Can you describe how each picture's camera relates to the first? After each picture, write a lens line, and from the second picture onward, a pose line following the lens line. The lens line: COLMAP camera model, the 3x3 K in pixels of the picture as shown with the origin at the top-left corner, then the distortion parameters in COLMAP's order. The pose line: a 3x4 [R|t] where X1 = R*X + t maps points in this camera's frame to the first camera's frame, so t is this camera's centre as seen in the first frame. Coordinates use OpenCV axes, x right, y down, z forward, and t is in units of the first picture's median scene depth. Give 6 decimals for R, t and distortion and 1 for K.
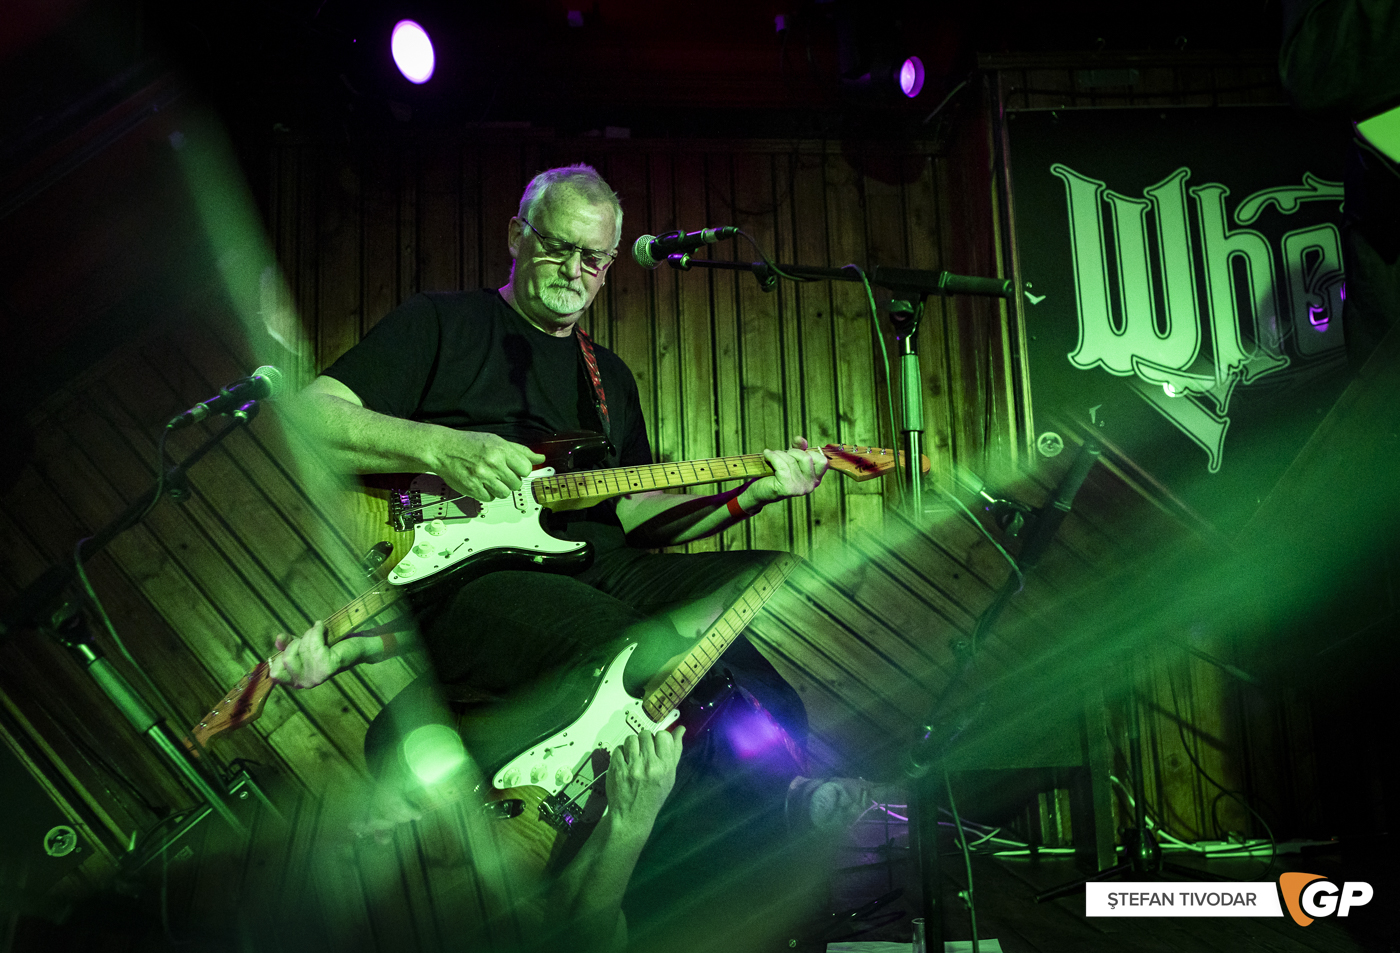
lens RADIAL K [[1109.9, 0, 746.7], [0, 1109.9, 484.1], [0, 0, 1]] dist [-0.003041, -0.007750]
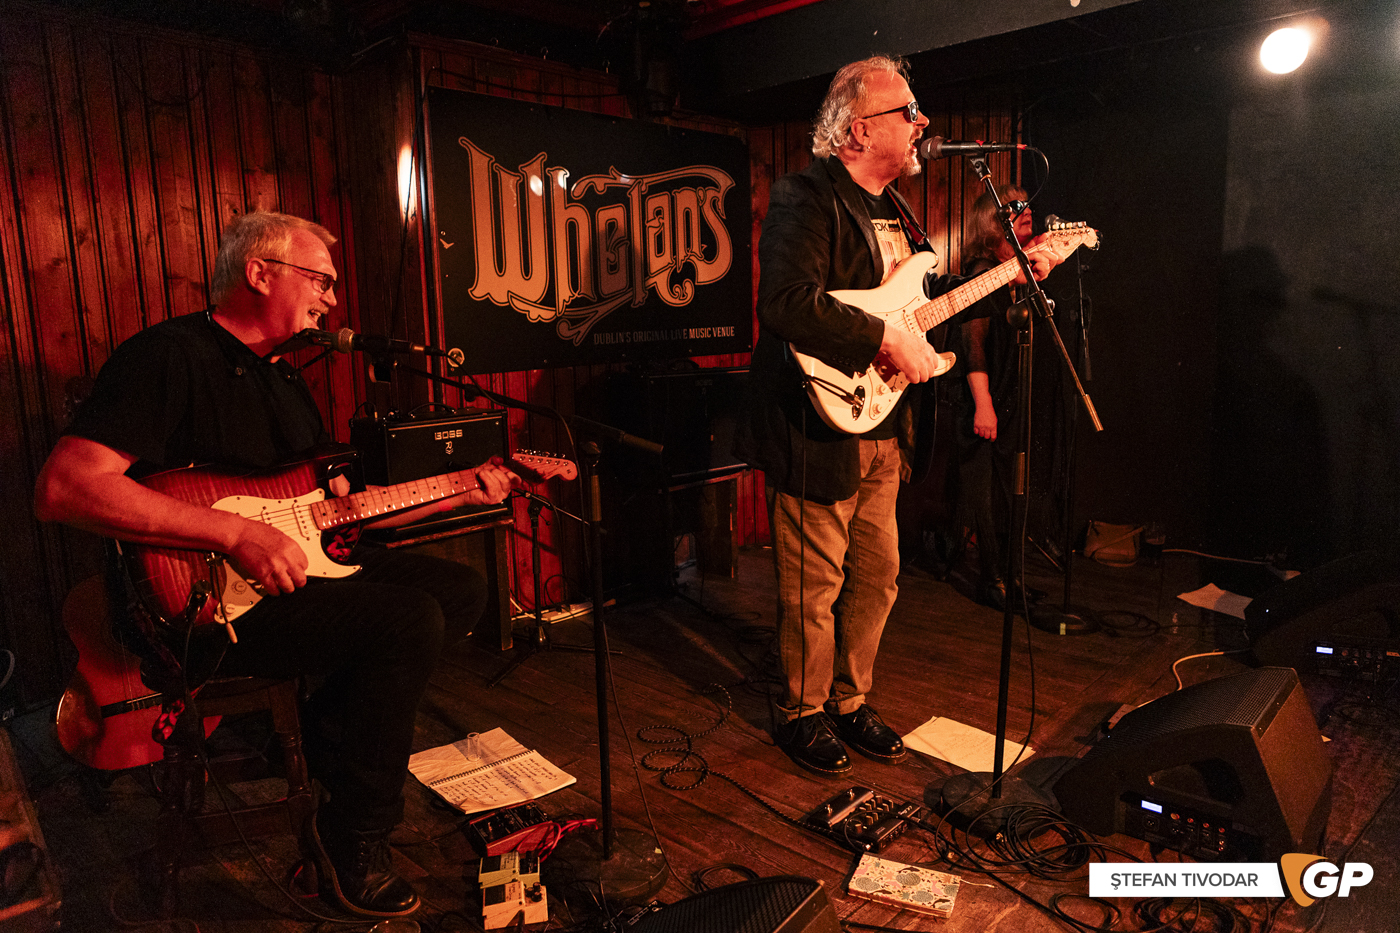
lens RADIAL K [[944.8, 0, 702.7], [0, 944.8, 459.9], [0, 0, 1]] dist [-0.032913, 0.022585]
pose [[0.717275, -0.085506, 0.691523, -0.311318], [-0.108945, 0.966474, 0.232506, -0.207634], [-0.688220, -0.242109, 0.683913, -0.039033]]
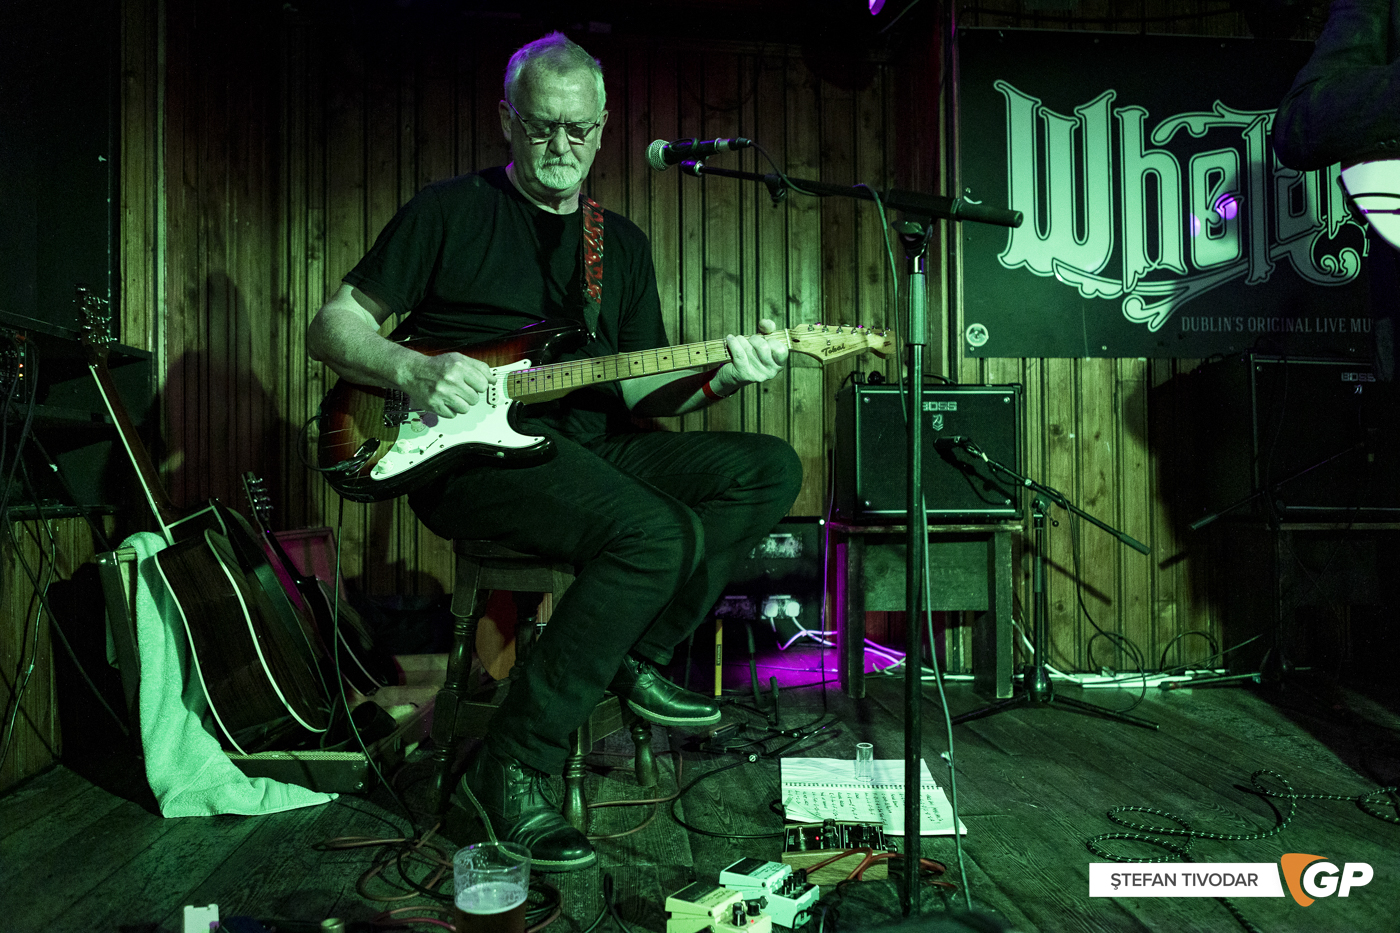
lens RADIAL K [[944.8, 0, 702.7], [0, 944.8, 459.9], [0, 0, 1]] dist [-0.032913, 0.022585]
pose [[0.998620, 0.036675, 0.037580, -0.039387], [-0.041210, 0.990911, 0.128055, -0.019076], [-0.032542, -0.129427, 0.991055, 0.026870]]
